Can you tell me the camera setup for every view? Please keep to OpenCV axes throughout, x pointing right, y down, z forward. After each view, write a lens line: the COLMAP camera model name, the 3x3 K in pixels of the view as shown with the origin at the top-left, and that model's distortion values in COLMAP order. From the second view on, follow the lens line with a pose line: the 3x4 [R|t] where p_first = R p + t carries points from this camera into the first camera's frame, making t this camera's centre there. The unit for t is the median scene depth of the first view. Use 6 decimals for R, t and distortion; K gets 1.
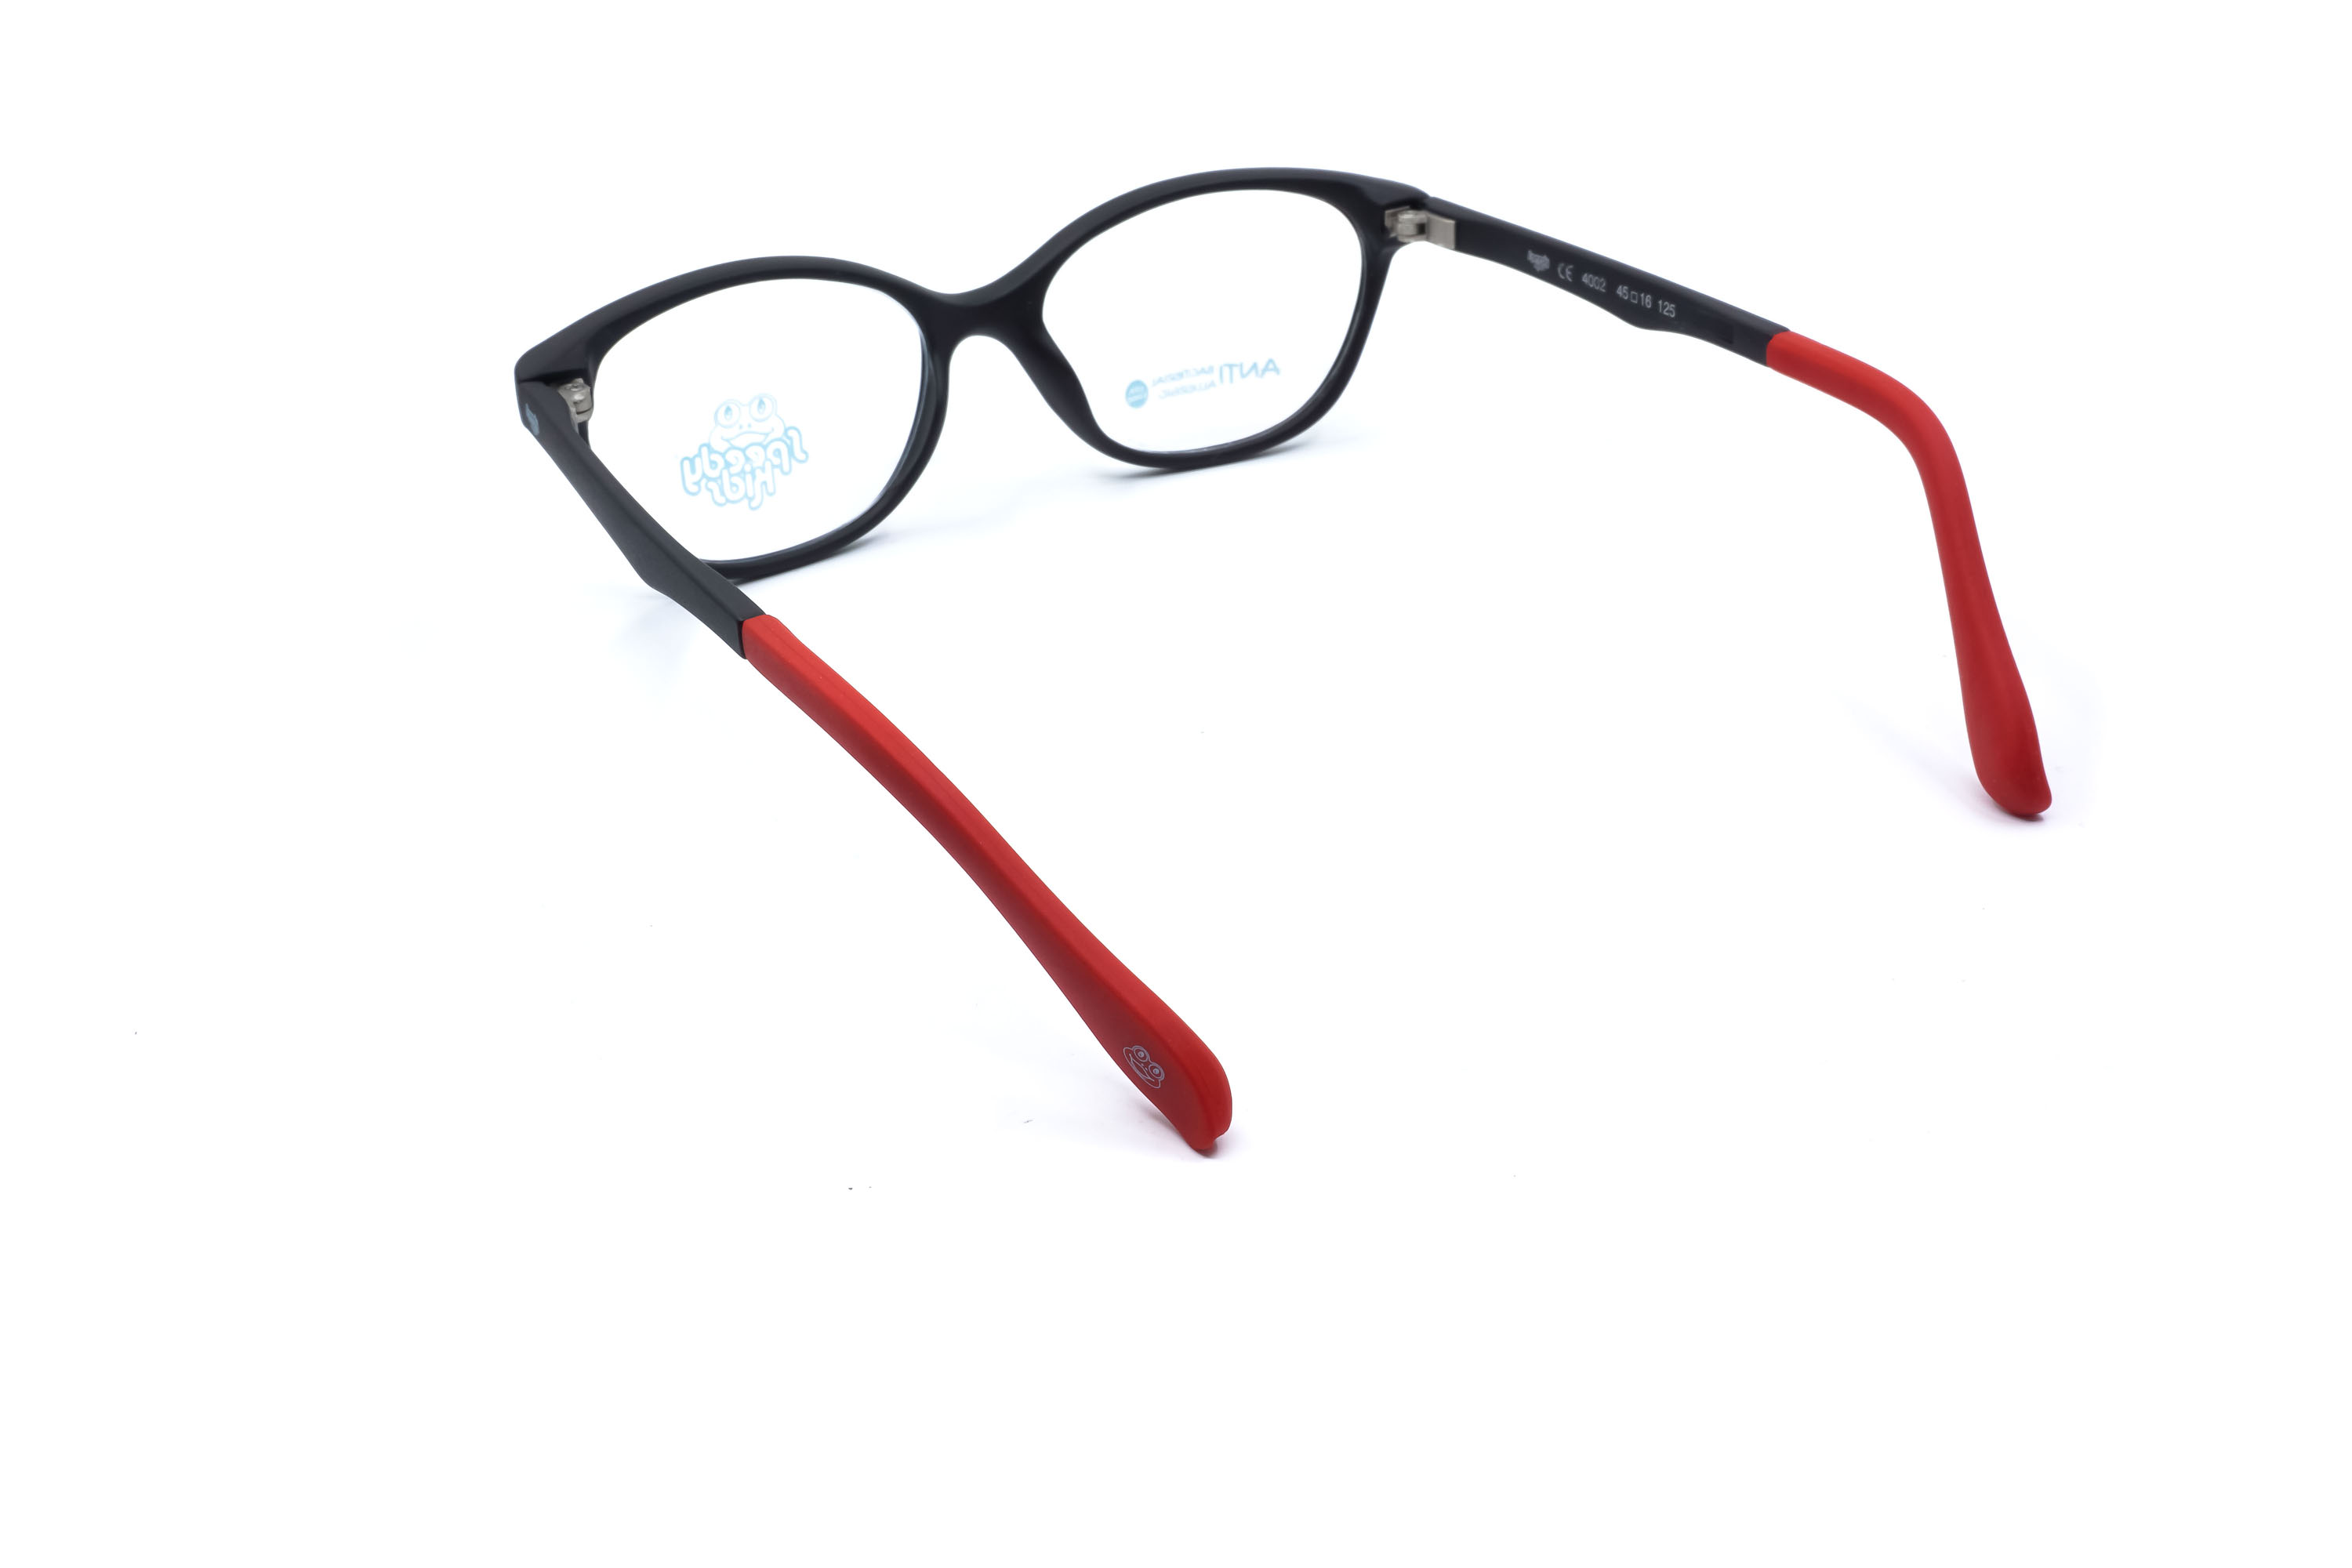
lens RADIAL K [[2446.0, 0, 1174.4], [0, 2446.0, 786.7], [0, 0, 1]] dist [0.020298, 0.000000]
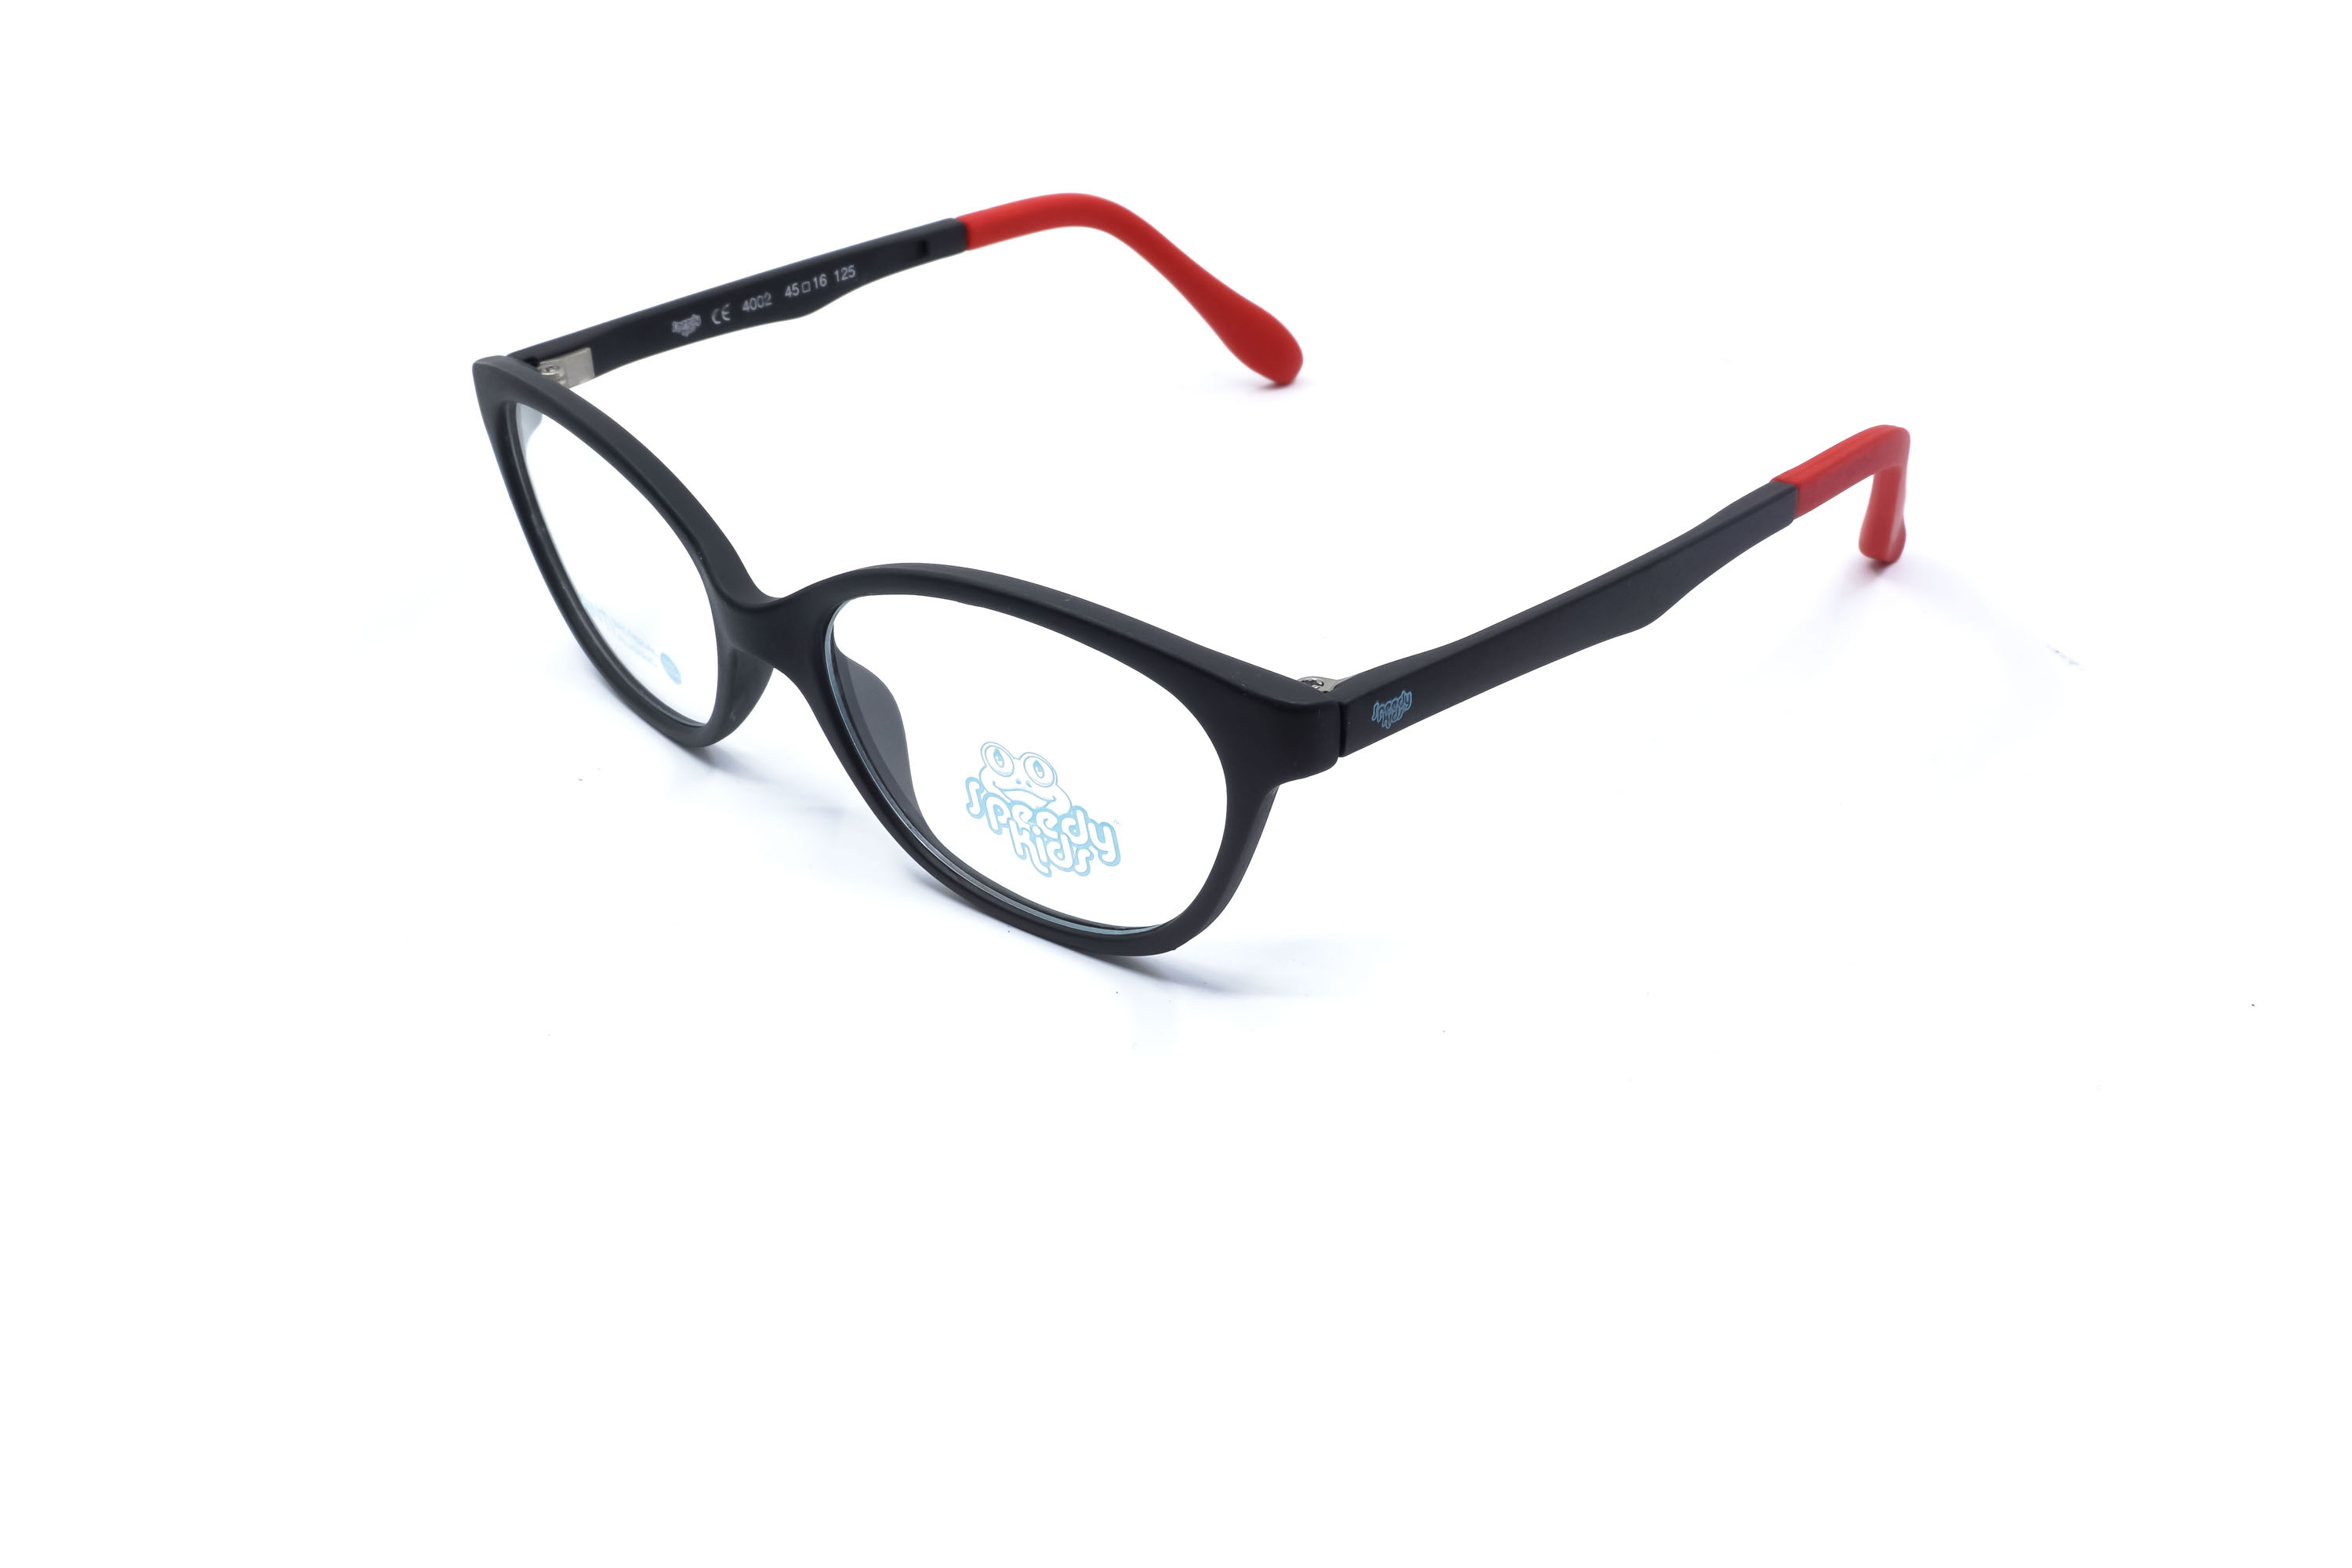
lens RADIAL K [[2446.0, 0, 1168.7], [0, 2446.0, 774.8], [0, 0, 1]] dist [0.020298, 0.000000]
pose [[-0.260746, -0.450873, 0.853654, -0.808649], [0.495869, 0.696138, 0.519140, -0.504954], [-0.828327, 0.558664, 0.042059, 0.920853]]
